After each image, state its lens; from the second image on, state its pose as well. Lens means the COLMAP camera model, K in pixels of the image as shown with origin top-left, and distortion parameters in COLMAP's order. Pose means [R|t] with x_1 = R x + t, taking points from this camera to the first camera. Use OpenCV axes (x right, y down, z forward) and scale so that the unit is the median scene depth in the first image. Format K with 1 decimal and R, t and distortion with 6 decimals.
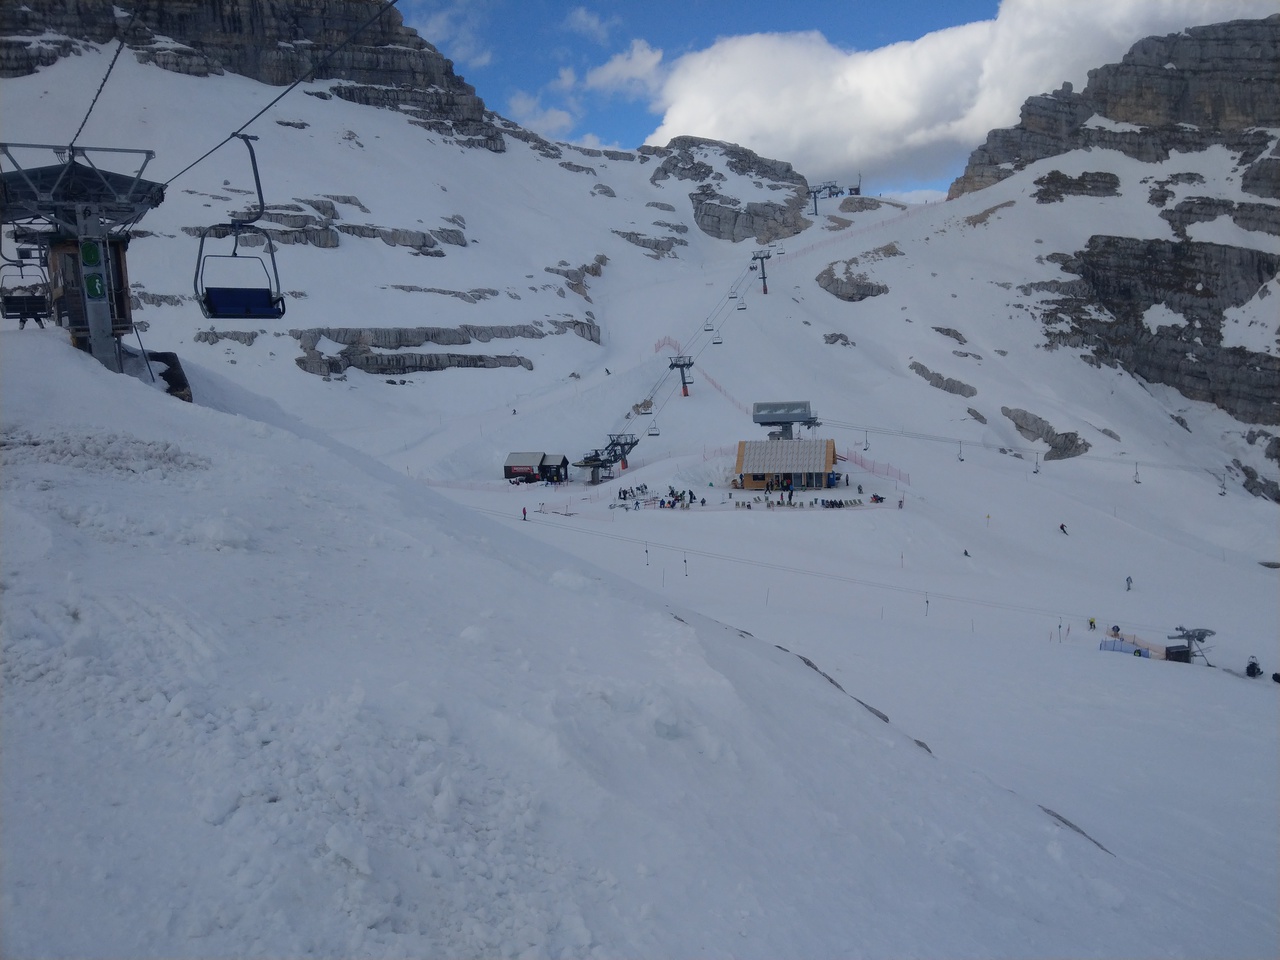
lens RADIAL K [[957.8, 0, 640.2], [0, 957.8, 465.1], [0, 0, 1]] dist [0.079456, -0.109568]
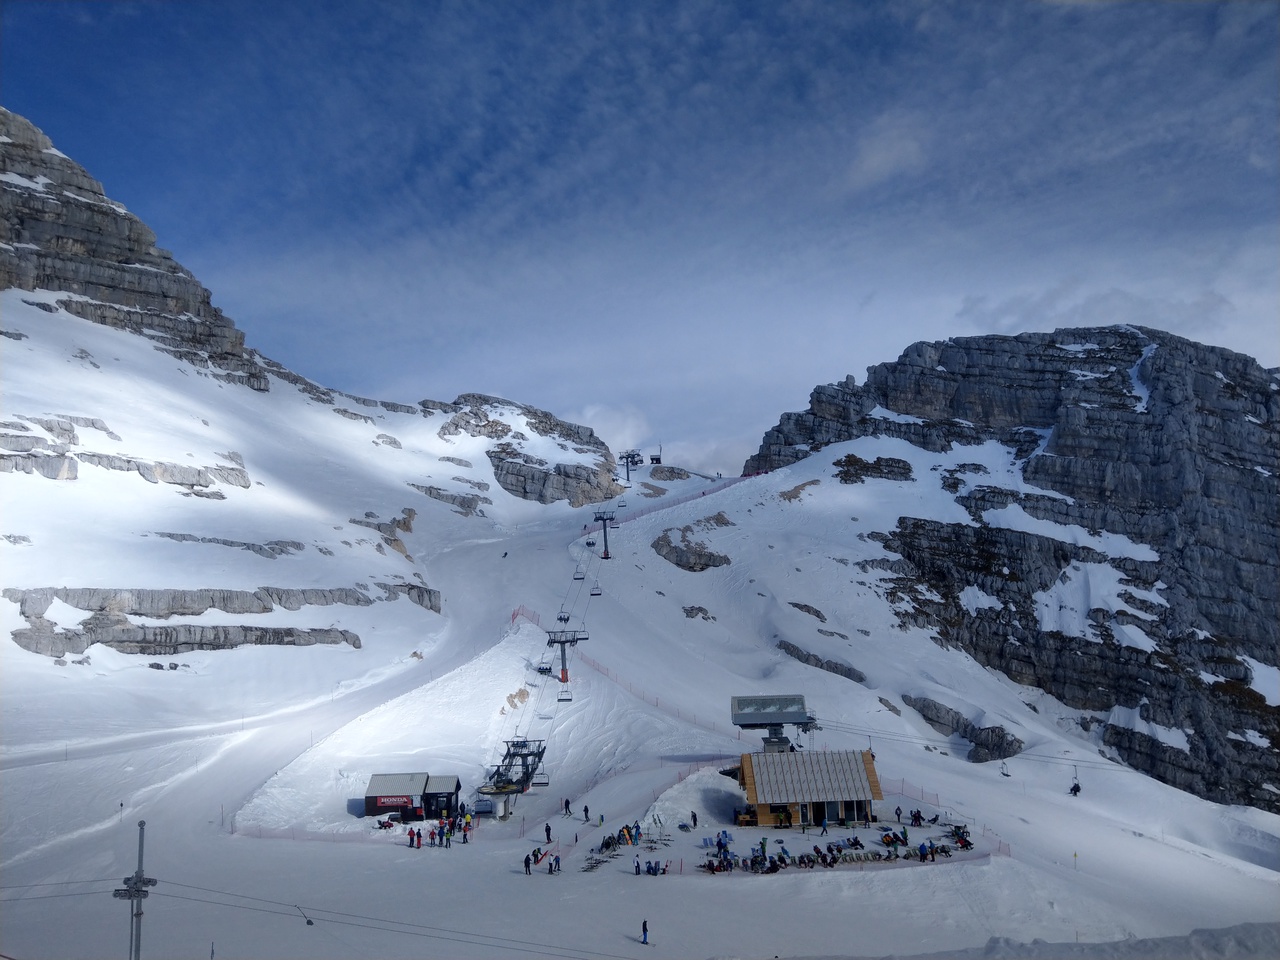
lens RADIAL K [[965.9, 0, 640.0], [0, 965.9, 480.0], [0, 0, 1]] dist [0.093655, -0.113708]
pose [[0.955046, 0.058782, 0.290572, -0.094315], [0.018858, 0.966114, -0.257425, -0.017940], [-0.295857, 0.251332, 0.921575, 0.139904]]
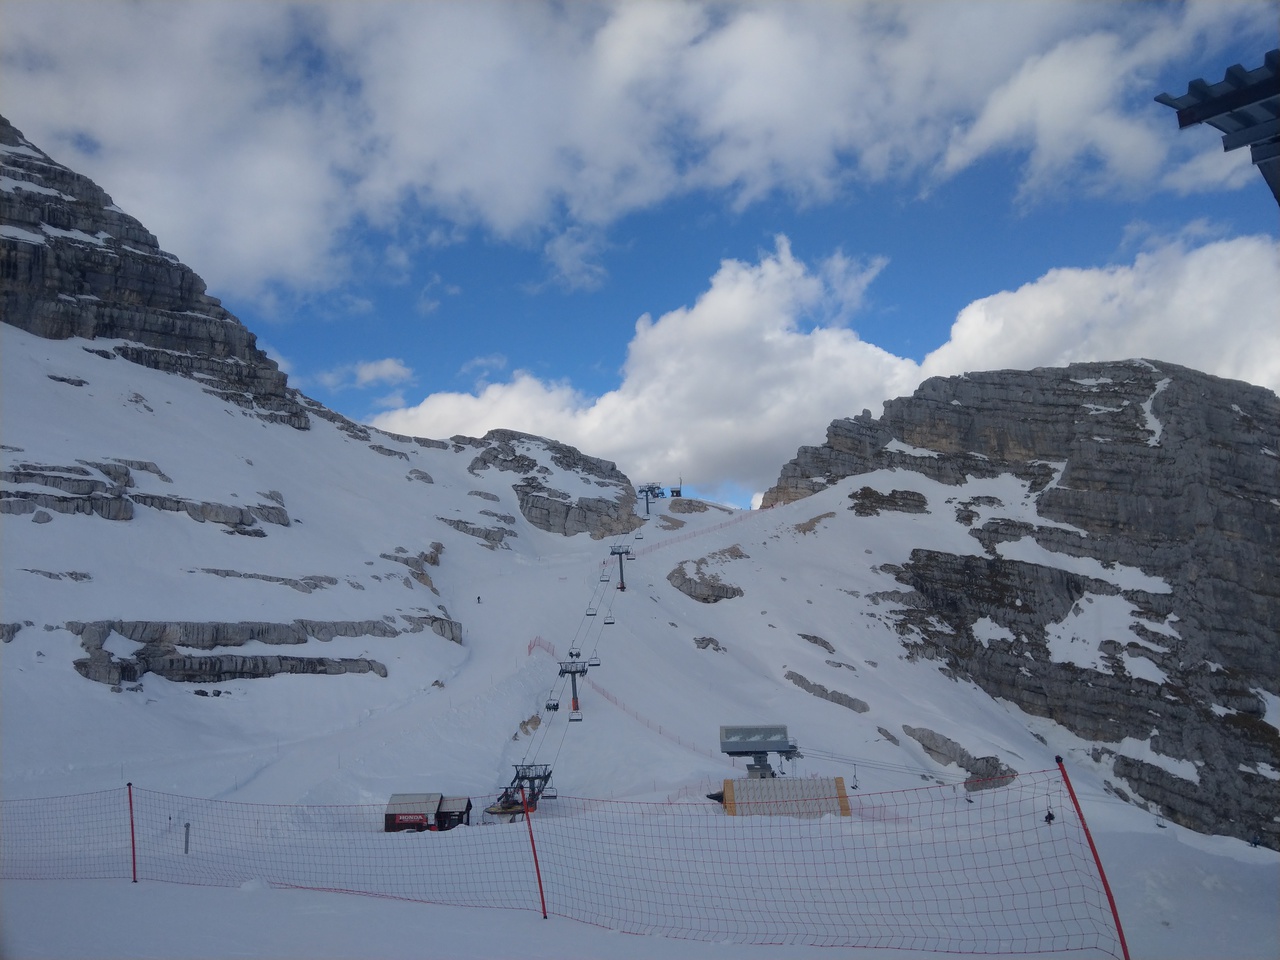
lens RADIAL K [[961.5, 0, 629.7], [0, 961.5, 482.1], [0, 0, 1]] dist [0.095845, -0.119886]
pose [[0.967705, 0.062731, 0.244157, -0.087948], [0.008712, 0.959641, -0.281091, -0.017426], [-0.251937, 0.274141, 0.928103, 0.100002]]
